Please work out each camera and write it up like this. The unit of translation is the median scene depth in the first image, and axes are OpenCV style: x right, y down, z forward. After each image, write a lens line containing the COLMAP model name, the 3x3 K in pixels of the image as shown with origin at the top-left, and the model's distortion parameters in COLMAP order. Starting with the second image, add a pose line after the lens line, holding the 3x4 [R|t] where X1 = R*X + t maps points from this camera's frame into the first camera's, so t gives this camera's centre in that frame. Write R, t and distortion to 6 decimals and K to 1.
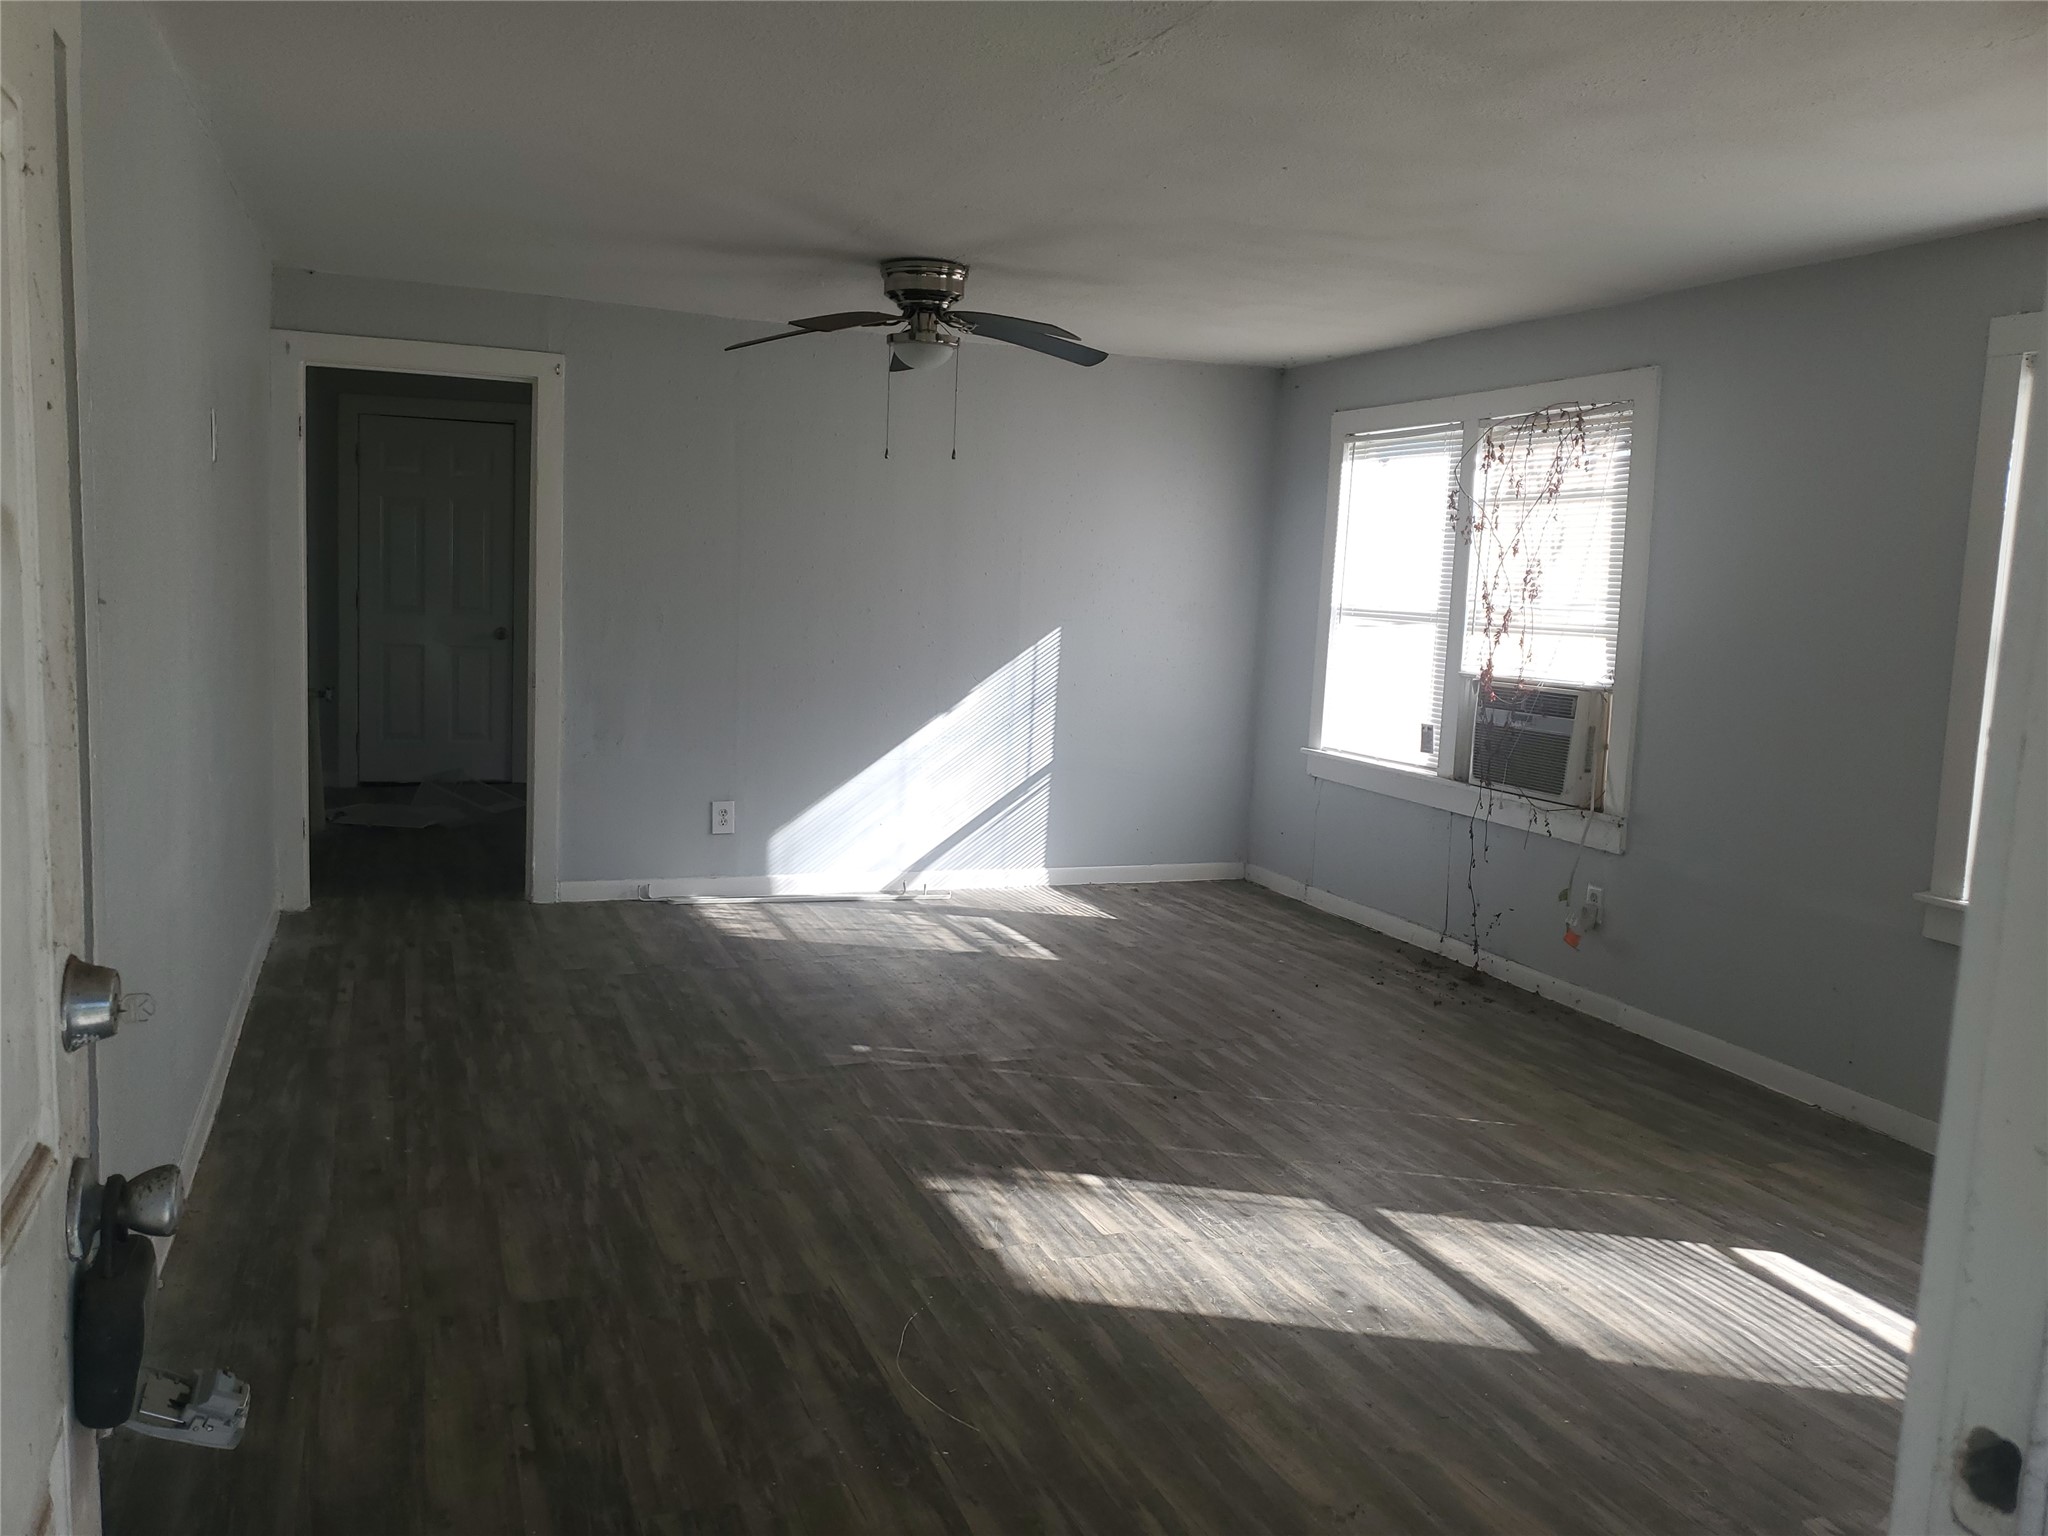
lens RADIAL K [[1638.3, 0, 1024.0], [0, 1638.3, 768.0], [0, 0, 1]] dist [0.093523, -0.139333]
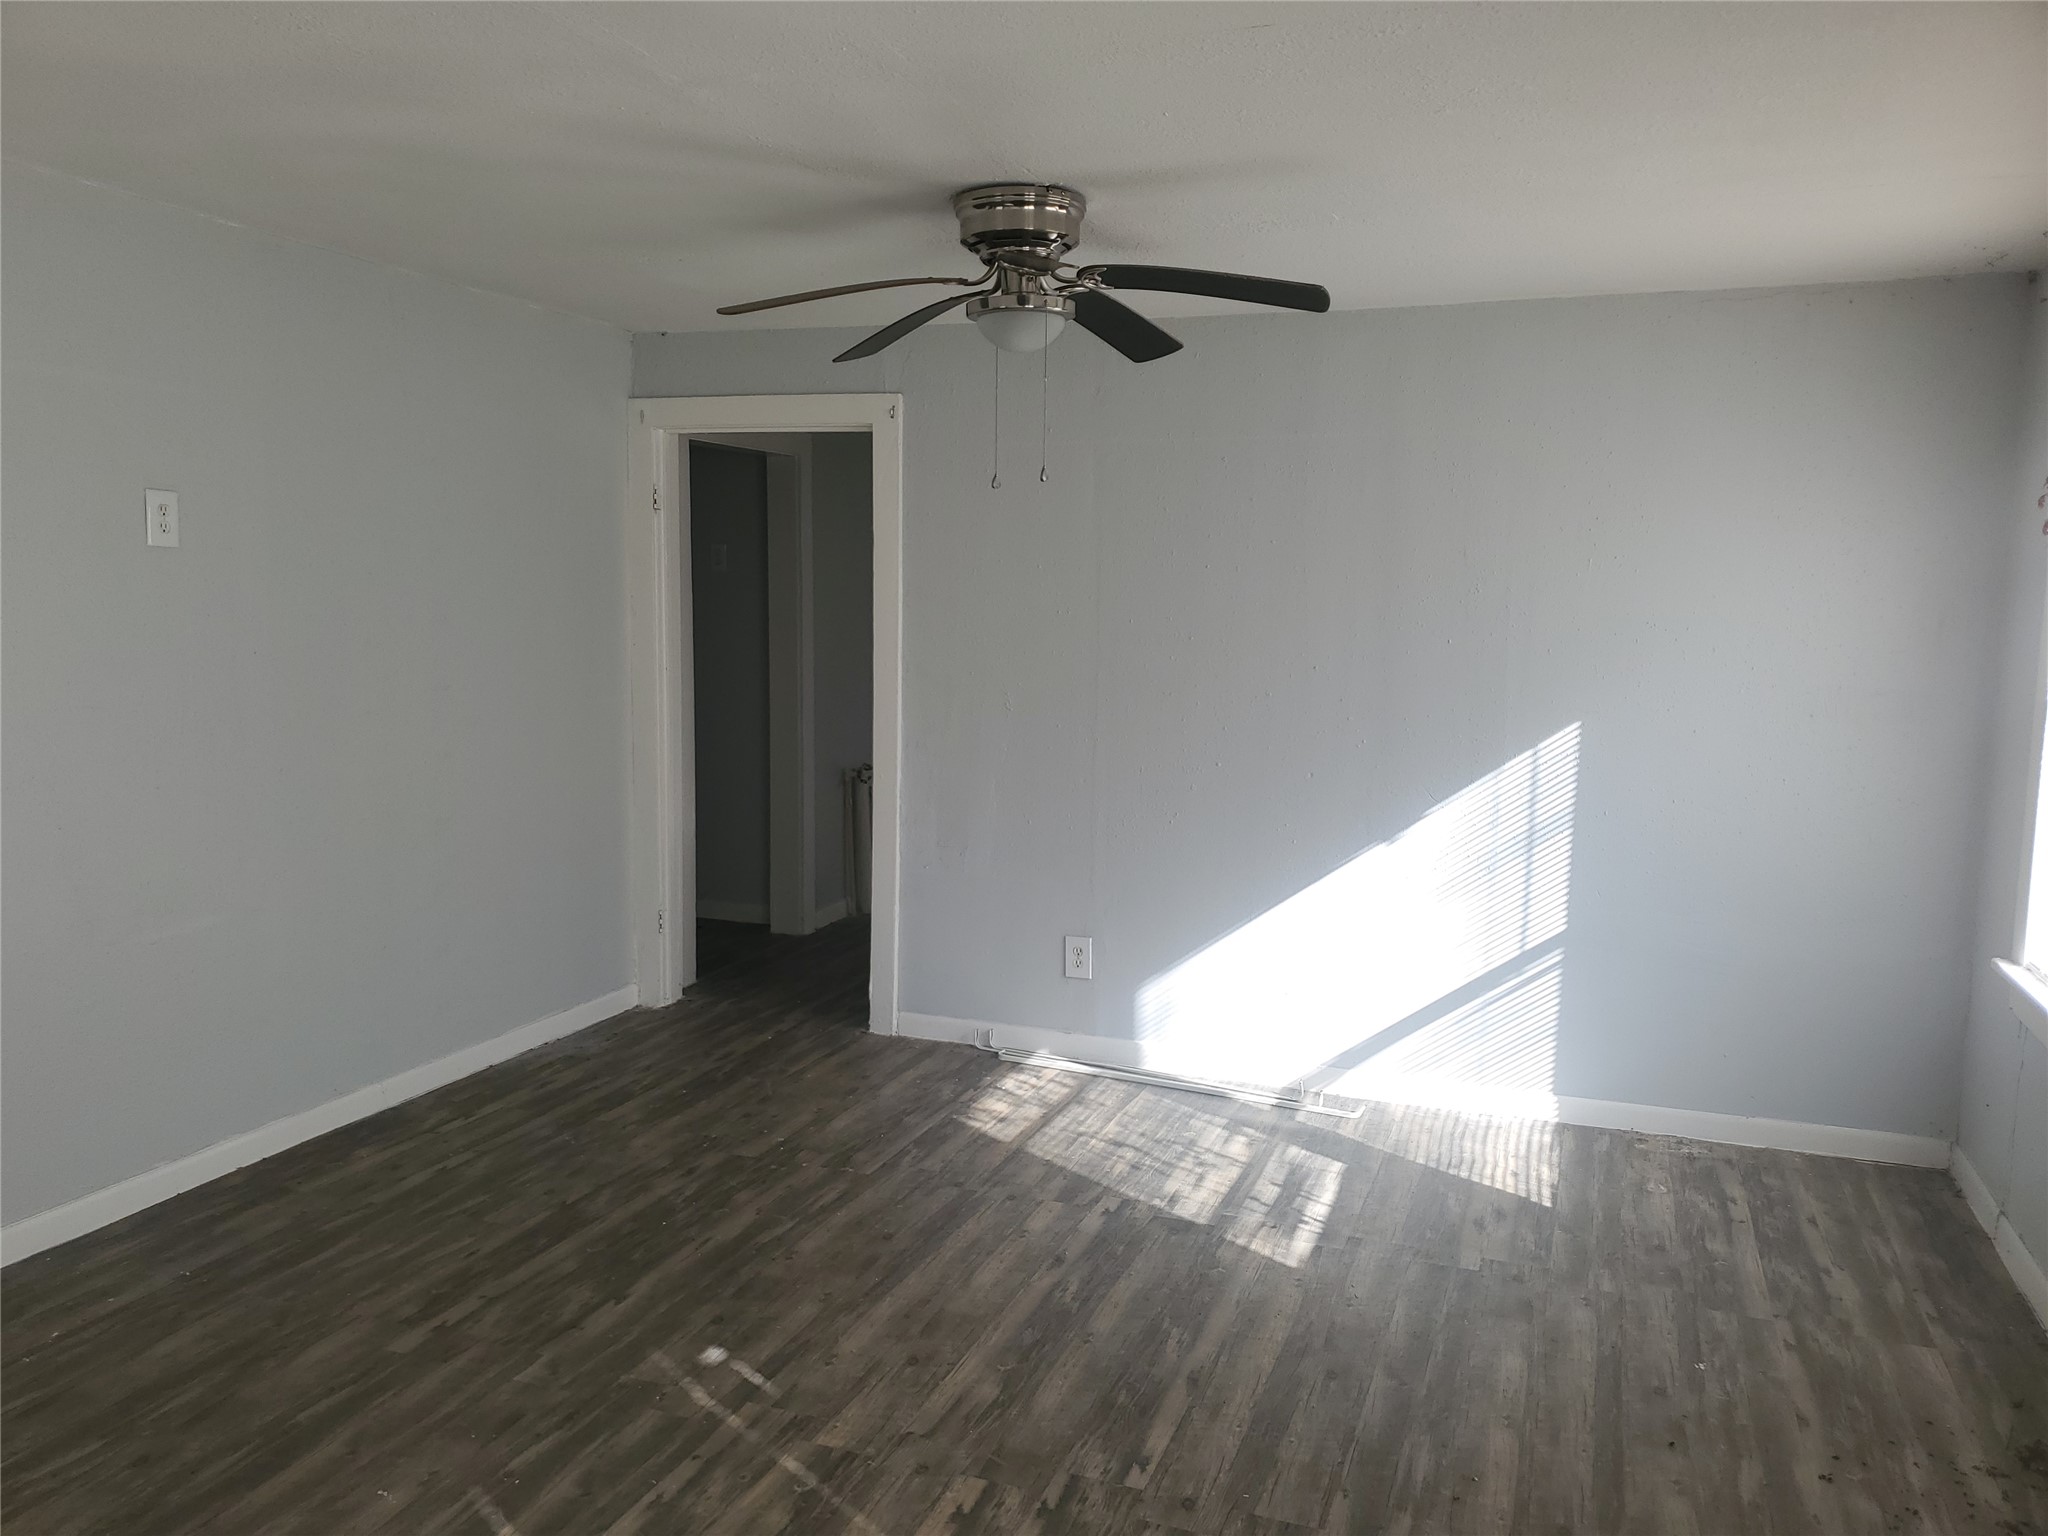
lens RADIAL K [[1638.3, 0, 1024.0], [0, 1638.3, 768.0], [0, 0, 1]] dist [0.093523, -0.139333]
pose [[0.727220, 0.046609, -0.684820, 0.372110], [-0.063044, 0.998010, 0.000977, -0.067108], [0.683503, 0.042463, 0.728711, 0.470611]]
